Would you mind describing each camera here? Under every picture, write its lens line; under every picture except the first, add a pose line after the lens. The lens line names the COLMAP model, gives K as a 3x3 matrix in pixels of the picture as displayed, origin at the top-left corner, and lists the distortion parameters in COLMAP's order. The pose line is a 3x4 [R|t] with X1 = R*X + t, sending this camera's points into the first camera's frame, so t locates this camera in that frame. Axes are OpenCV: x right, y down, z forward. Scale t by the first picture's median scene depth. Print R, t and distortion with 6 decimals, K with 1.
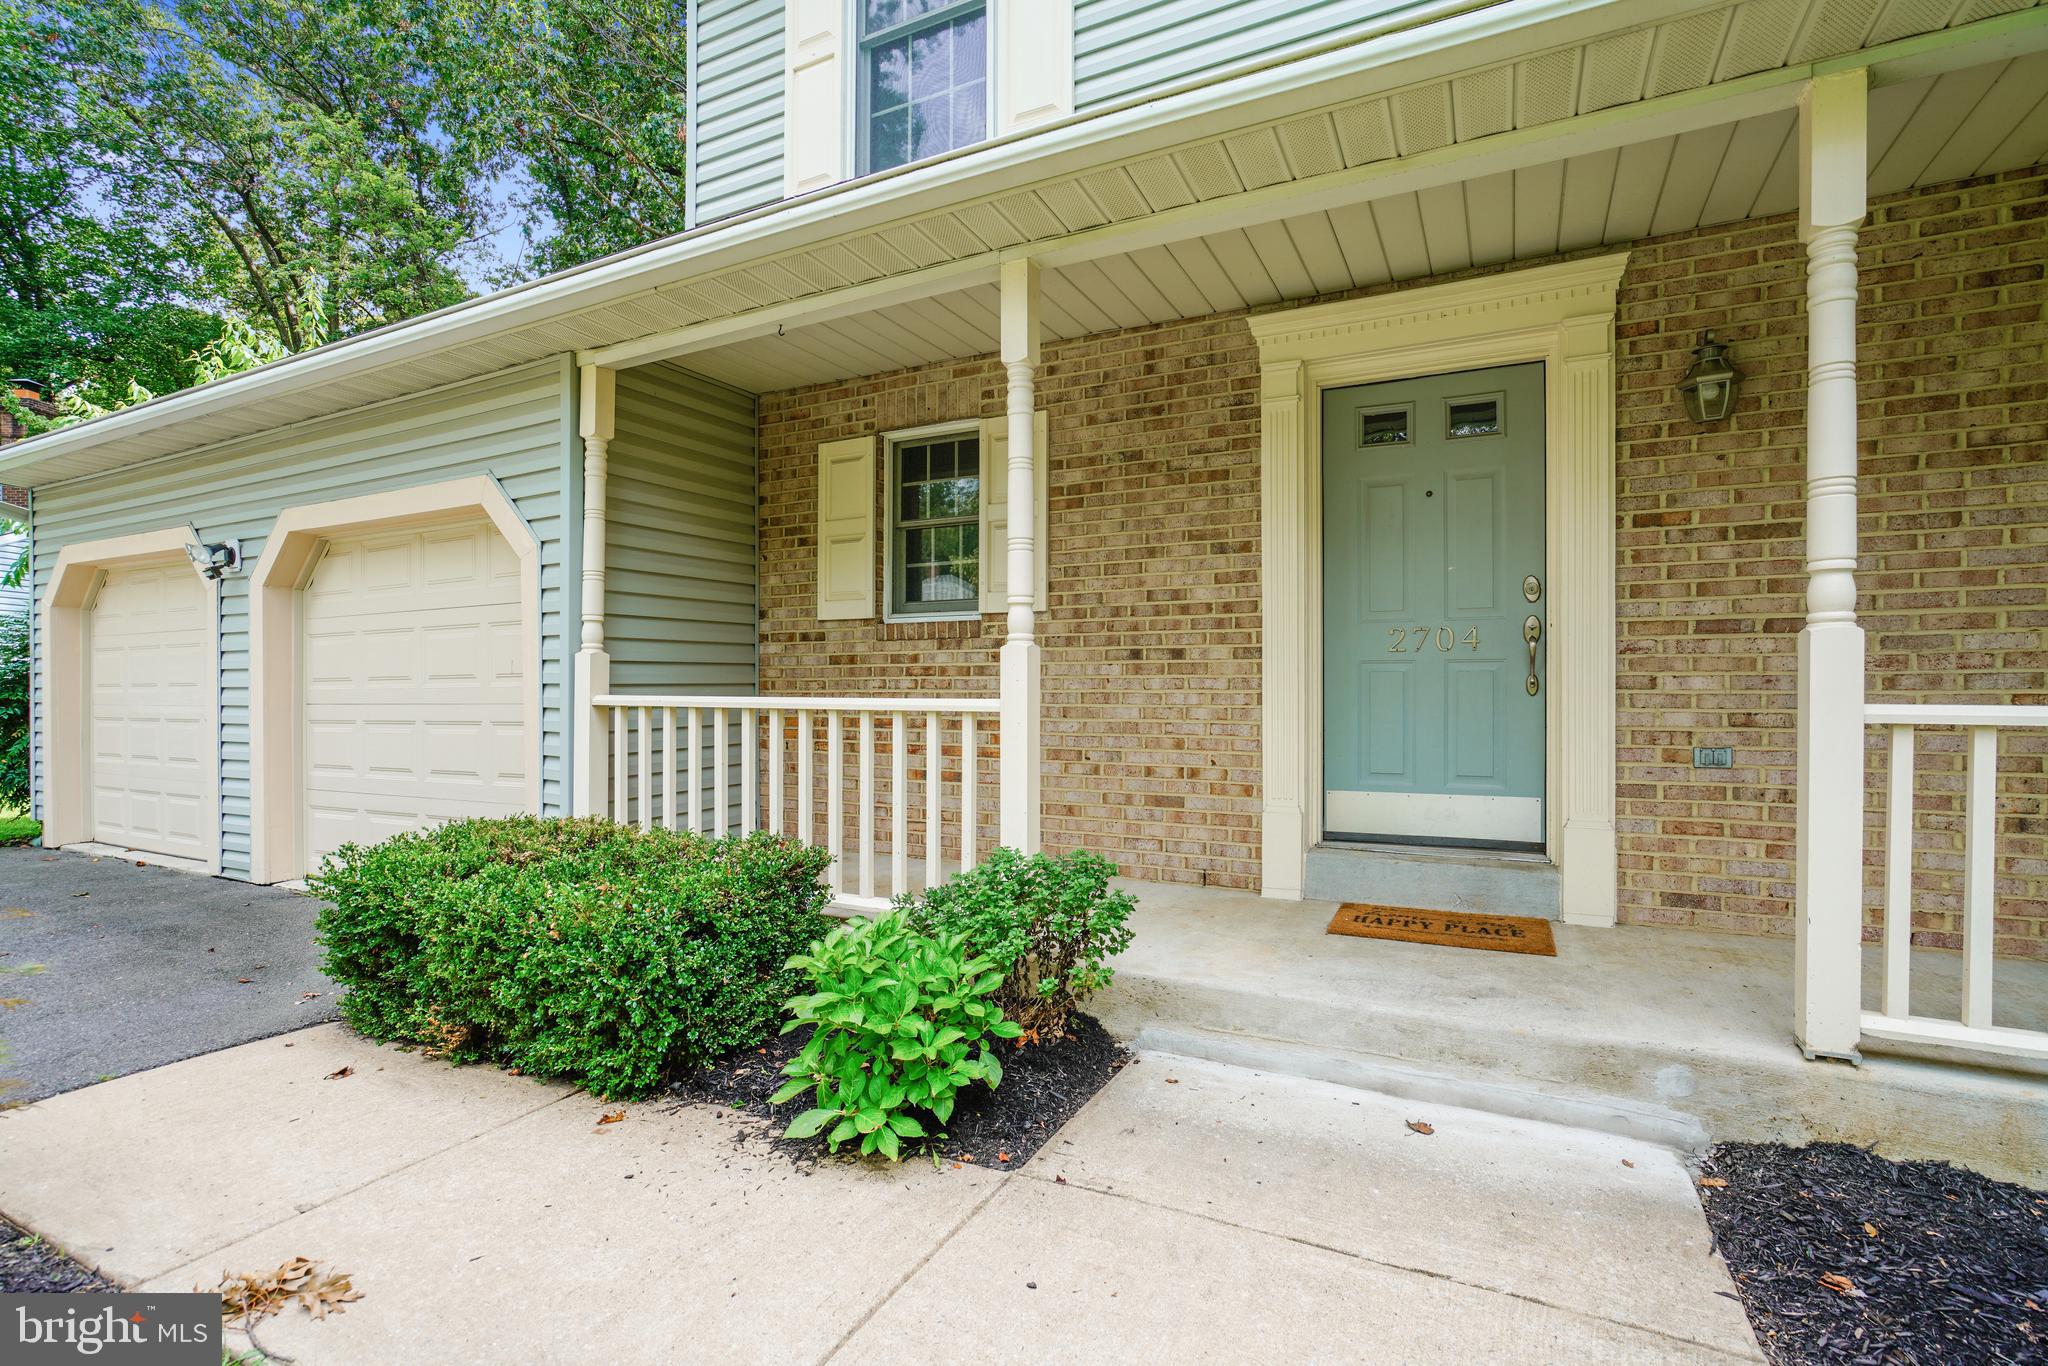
lens RADIAL K [[953.3, 0, 1014.9], [0, 953.3, 702.0], [0, 0, 1]] dist [-0.059770, 0.028902]
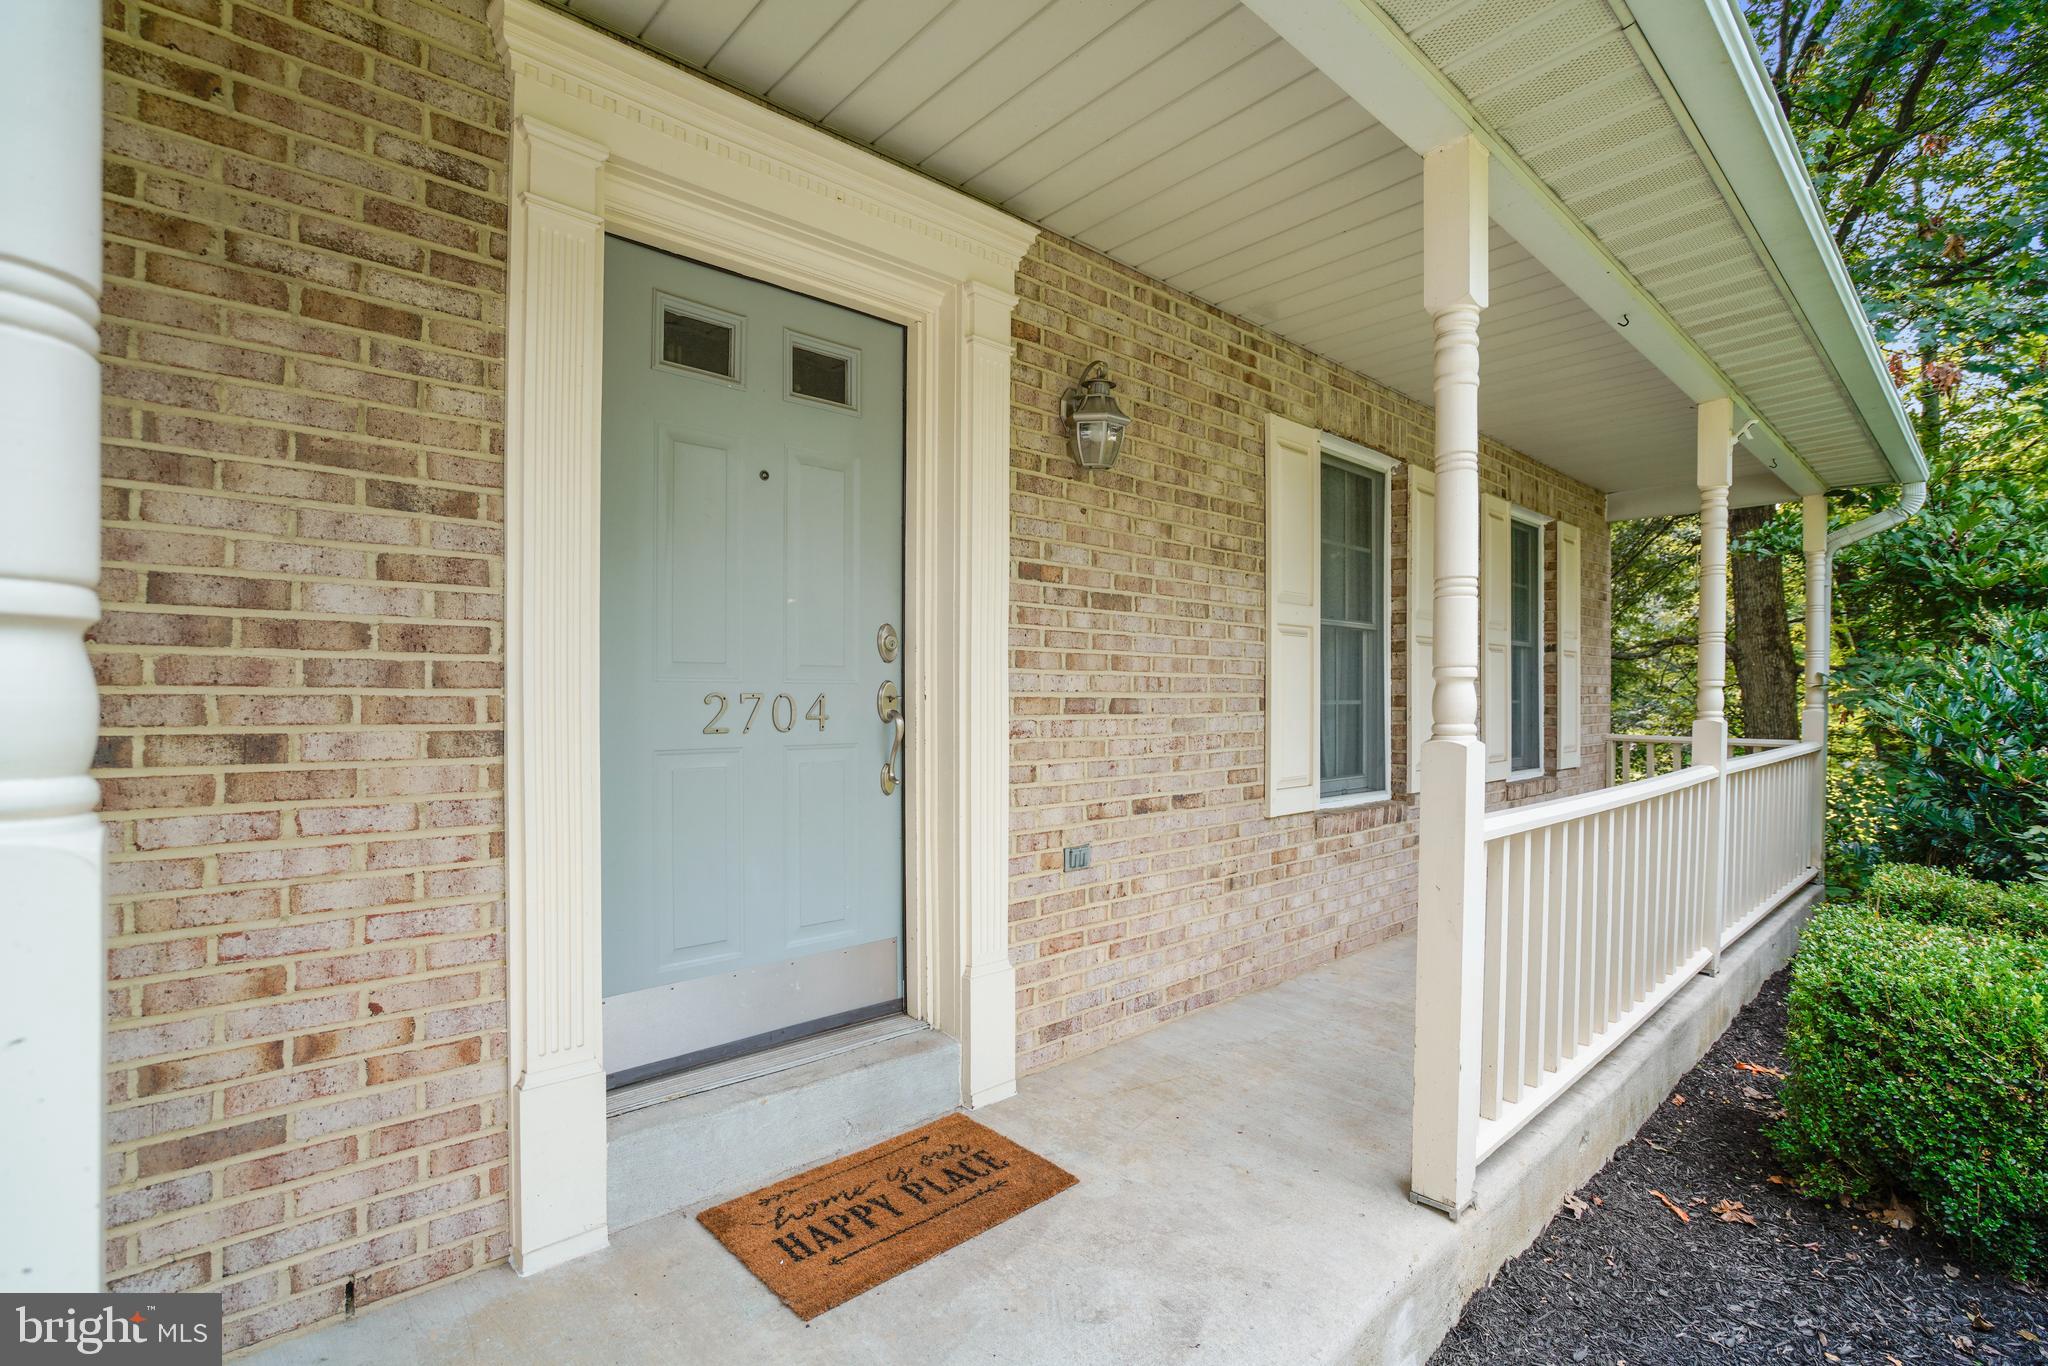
lens RADIAL K [[953.3, 0, 1014.9], [0, 953.3, 702.0], [0, 0, 1]] dist [-0.059770, 0.028902]
pose [[0.344812, -0.001819, 0.938670, -0.078258], [0.011567, 0.999930, -0.002311, -0.068150], [-0.938600, 0.011655, 0.344809, 0.615210]]
